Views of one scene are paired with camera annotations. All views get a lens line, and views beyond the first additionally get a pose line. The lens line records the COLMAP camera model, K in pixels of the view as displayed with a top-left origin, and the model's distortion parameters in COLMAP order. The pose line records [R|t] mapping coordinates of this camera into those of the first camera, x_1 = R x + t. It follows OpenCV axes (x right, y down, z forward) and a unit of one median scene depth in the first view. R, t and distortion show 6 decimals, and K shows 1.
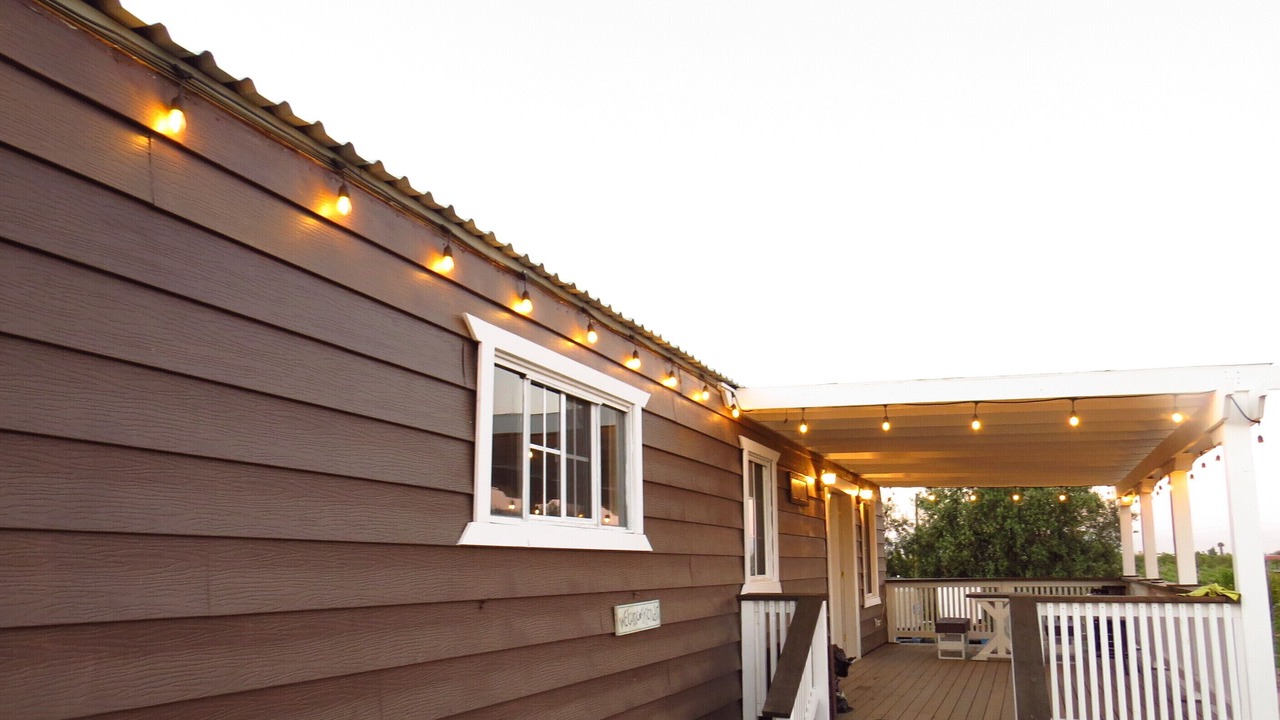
lens RADIAL K [[1216.1, 0, 640.0], [0, 1216.1, 360.0], [0, 0, 1]] dist [-0.008628, -0.012128]
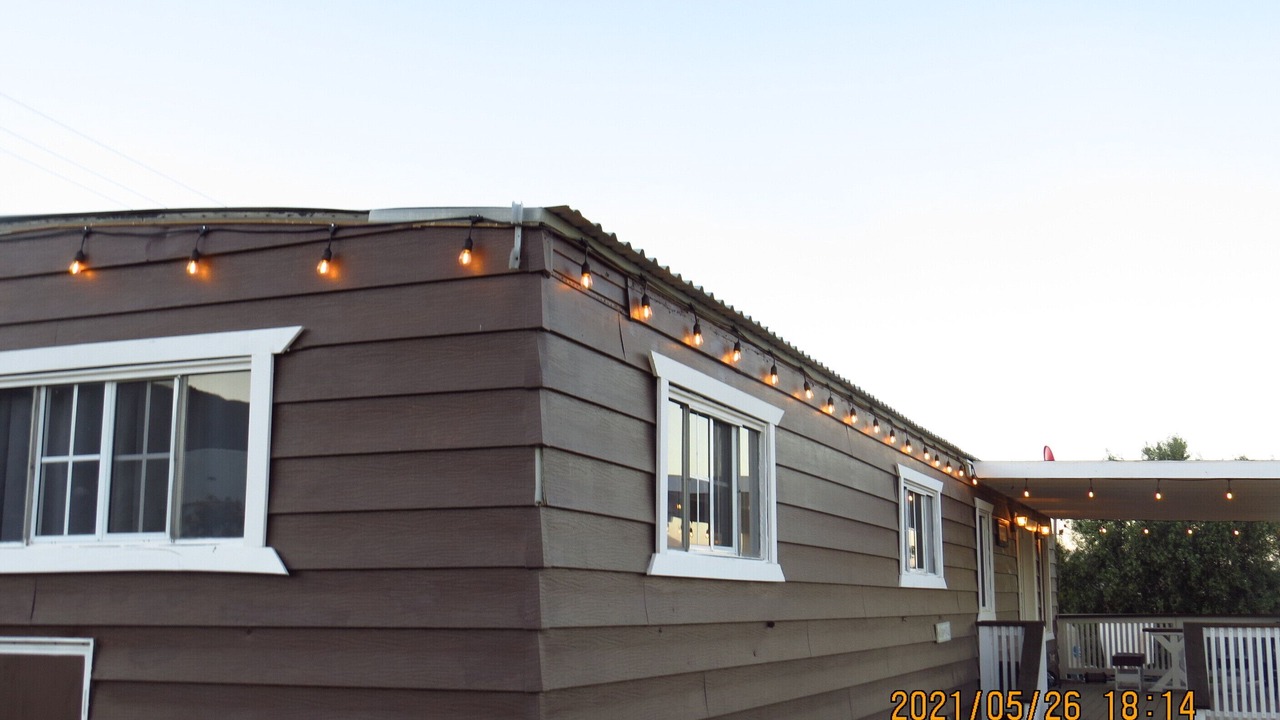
lens RADIAL K [[1404.1, 0, 640.0], [0, 1404.1, 360.0], [0, 0, 1]] dist [-0.006671, -0.268343]
pose [[0.997050, -0.001058, -0.076754, -0.059211], [0.001066, 0.999999, 0.000059, -0.031452], [0.076753, -0.000140, 0.997050, -0.188365]]
